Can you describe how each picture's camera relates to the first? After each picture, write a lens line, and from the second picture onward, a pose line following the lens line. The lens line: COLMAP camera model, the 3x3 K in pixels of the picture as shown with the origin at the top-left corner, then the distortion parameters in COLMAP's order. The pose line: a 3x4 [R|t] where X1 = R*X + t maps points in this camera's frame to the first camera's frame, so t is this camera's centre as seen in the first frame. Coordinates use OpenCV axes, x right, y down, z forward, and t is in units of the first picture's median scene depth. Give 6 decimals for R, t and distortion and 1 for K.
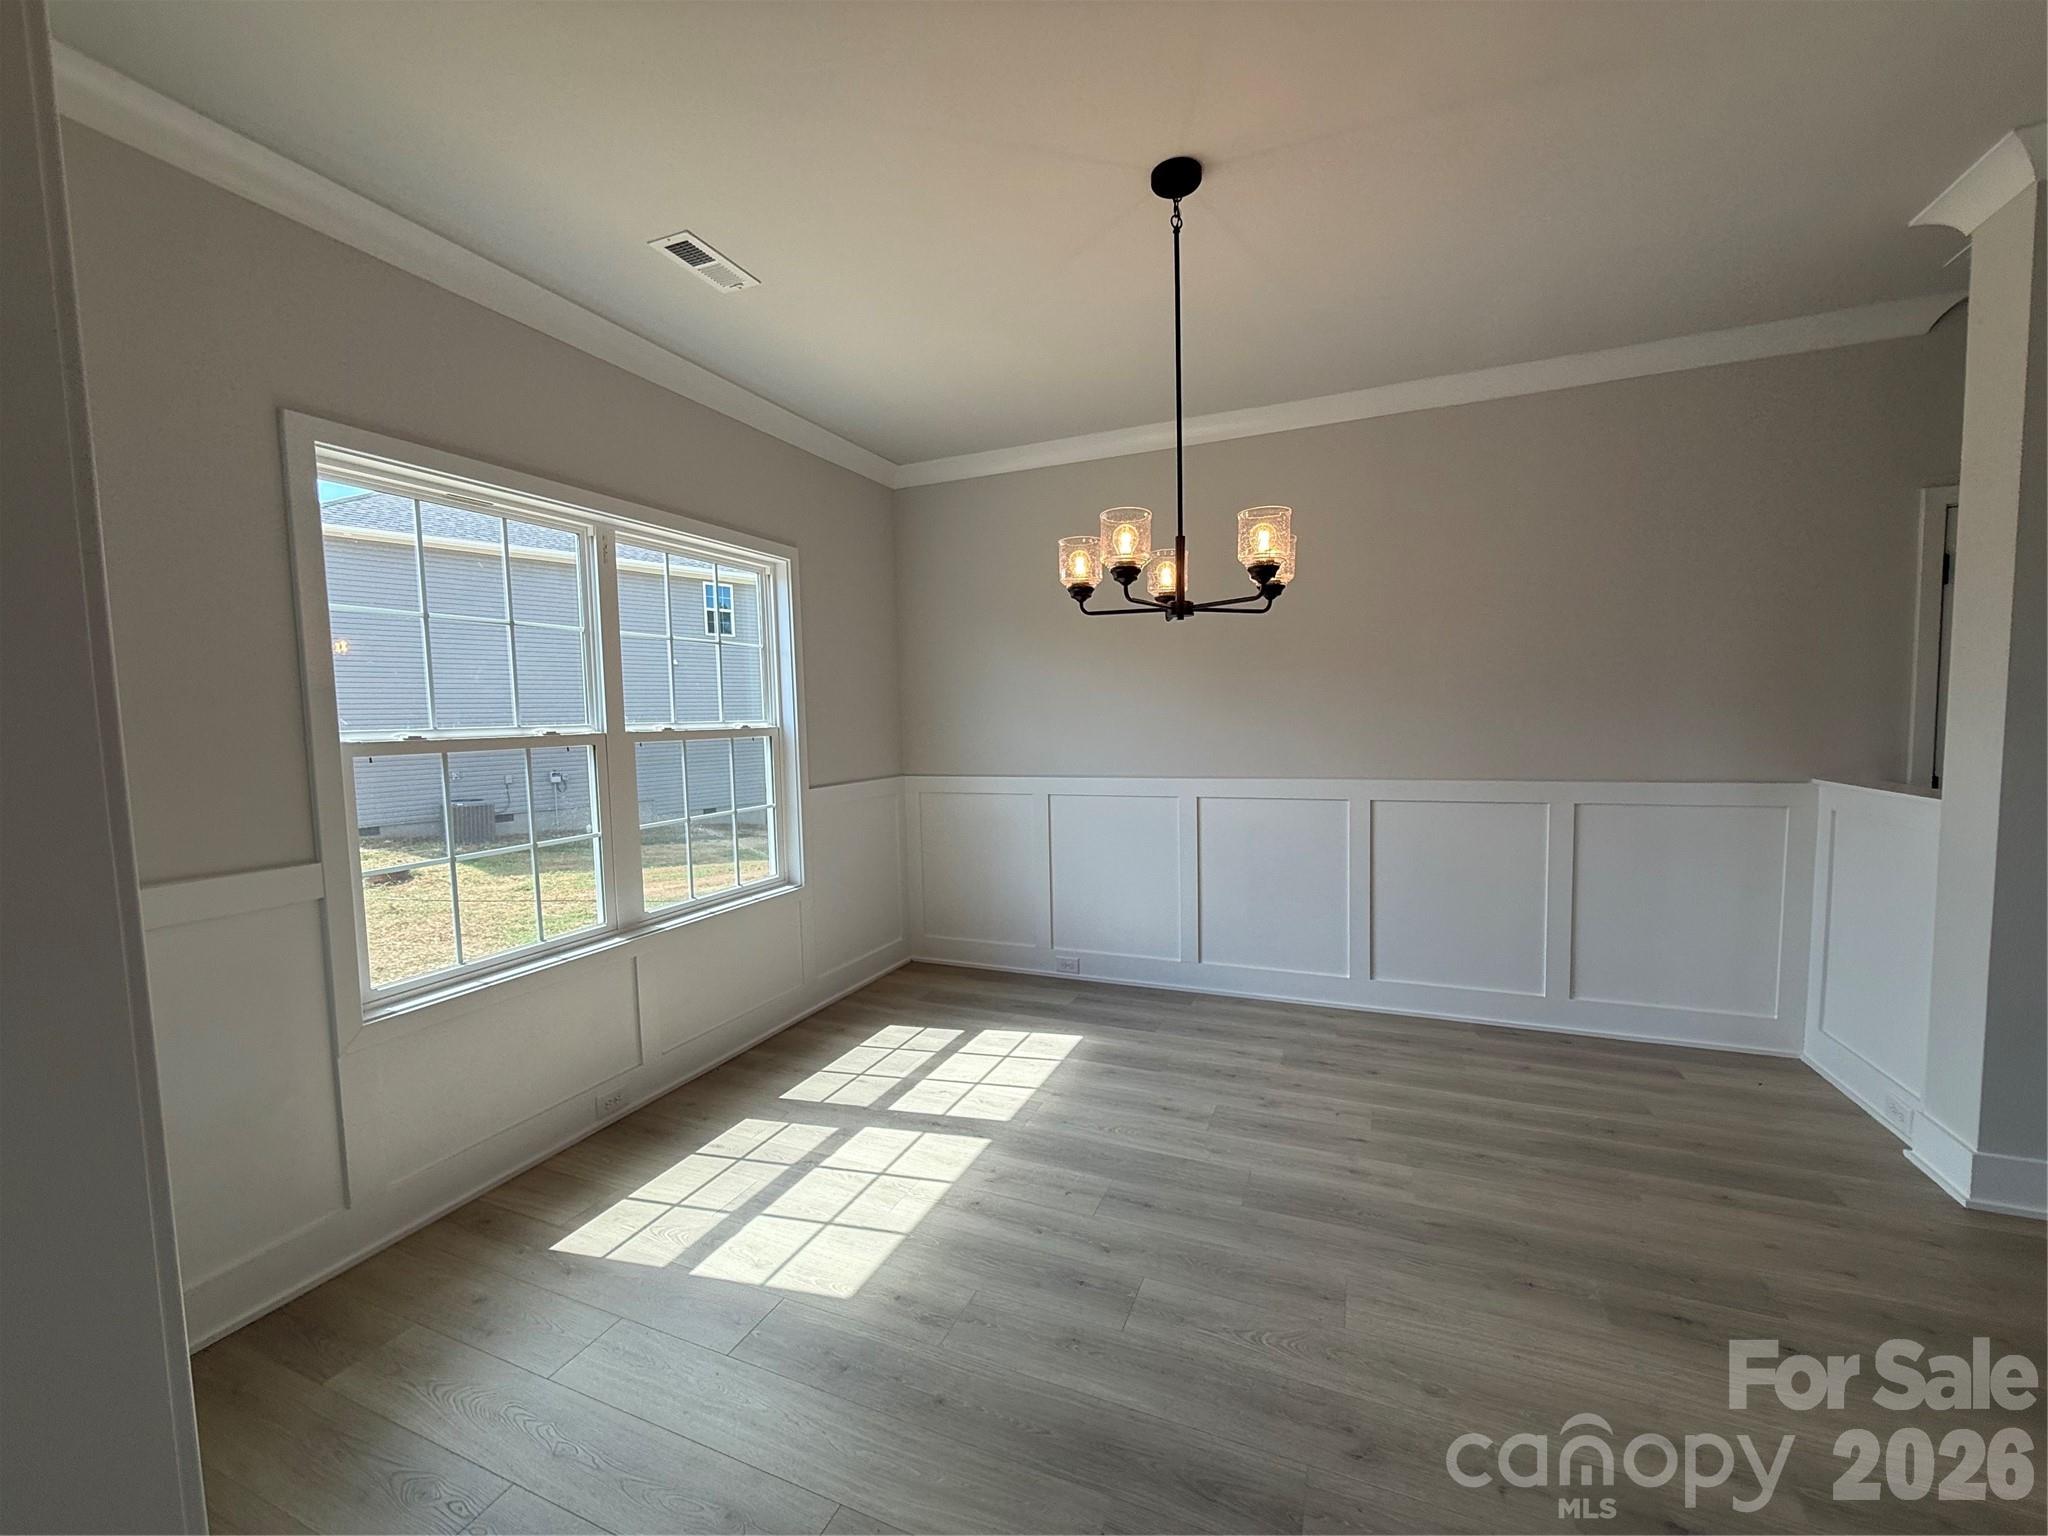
lens RADIAL K [[815.9, 0, 1030.5], [0, 815.9, 770.7], [0, 0, 1]] dist [0.000152, 0.000380]
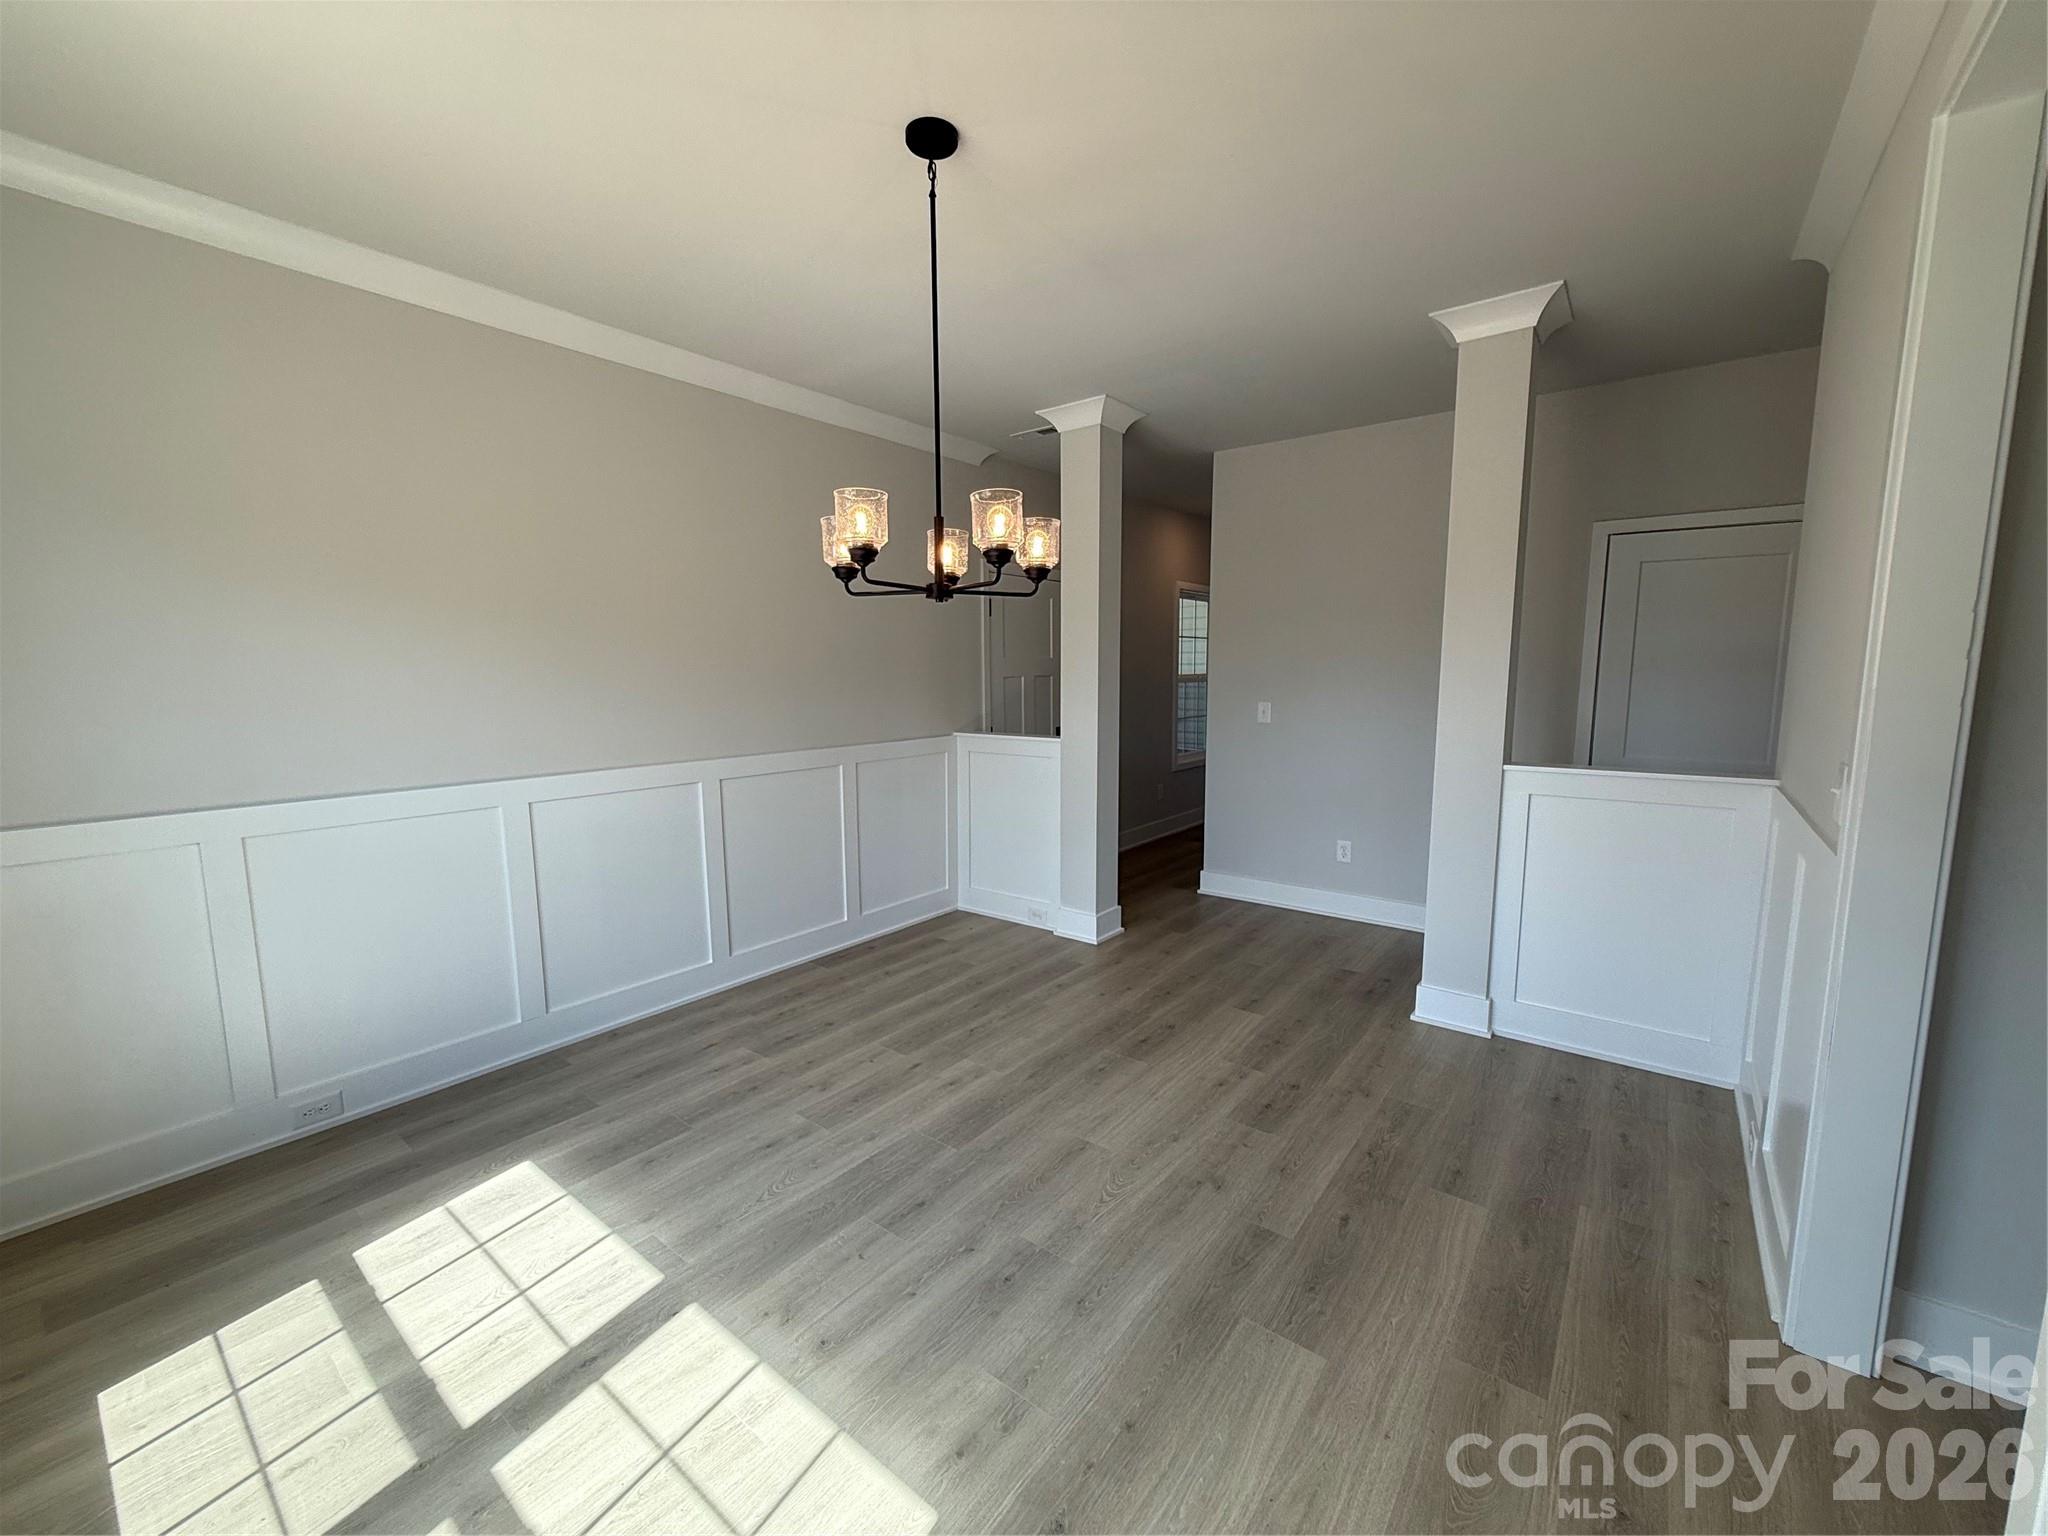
lens RADIAL K [[815.9, 0, 1030.5], [0, 815.9, 770.7], [0, 0, 1]] dist [0.000152, 0.000380]
pose [[0.254039, -0.099076, 0.962106, -0.596715], [0.065407, 0.994222, 0.085113, -0.046252], [-0.964980, 0.041306, 0.259051, 0.507005]]
